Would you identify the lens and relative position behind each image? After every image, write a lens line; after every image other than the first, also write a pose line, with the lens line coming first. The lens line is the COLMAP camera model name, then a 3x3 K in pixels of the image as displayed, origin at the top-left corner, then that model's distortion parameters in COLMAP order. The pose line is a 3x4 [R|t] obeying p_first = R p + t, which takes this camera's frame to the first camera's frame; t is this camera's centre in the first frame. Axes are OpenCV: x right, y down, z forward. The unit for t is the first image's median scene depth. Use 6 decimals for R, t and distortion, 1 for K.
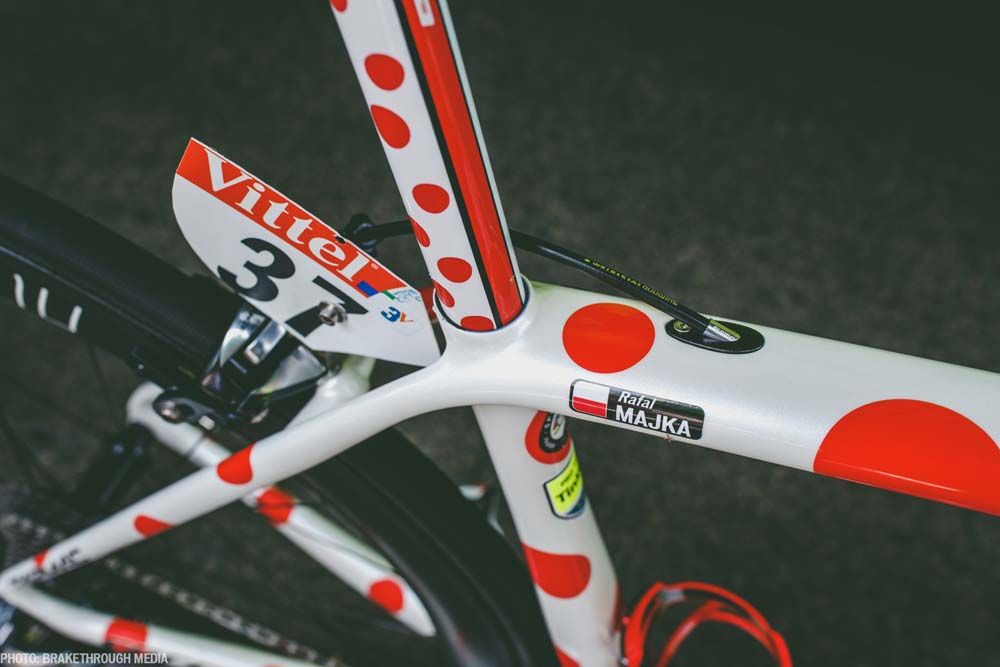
lens RADIAL K [[972.7, 0, 500.0], [0, 972.7, 333.5], [0, 0, 1]] dist [-0.016544, -0.008940]
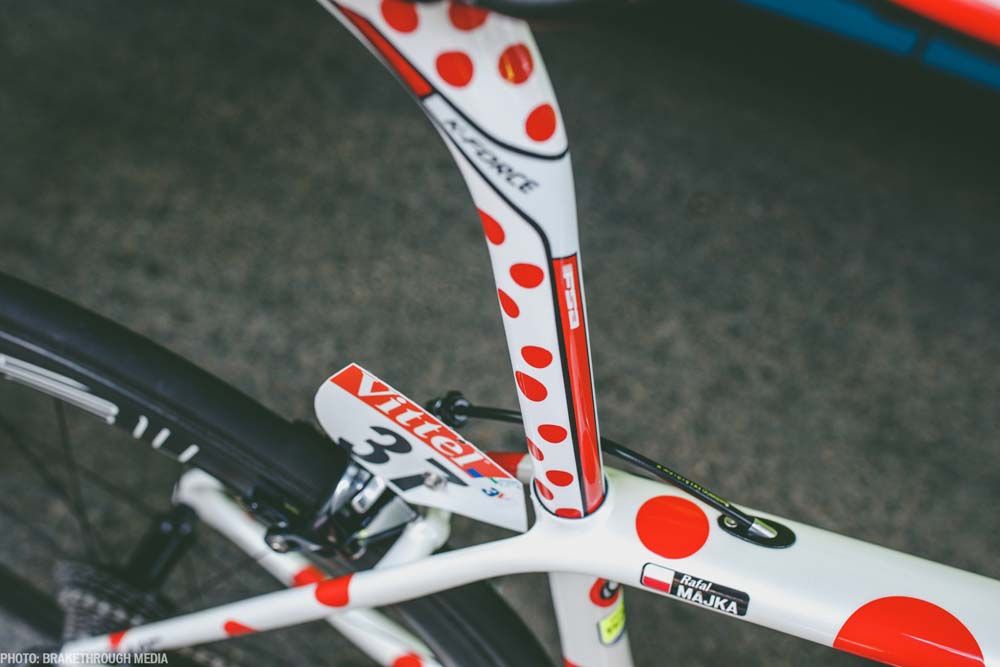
lens RADIAL K [[966.9, 0, 500.0], [0, 966.9, 333.5], [0, 0, 1]] dist [-0.017412, -0.011421]
pose [[0.997813, 0.043339, 0.049910, -0.173928], [-0.042614, 0.998971, -0.015514, -0.205876], [-0.050531, 0.013353, 0.998633, -0.224640]]
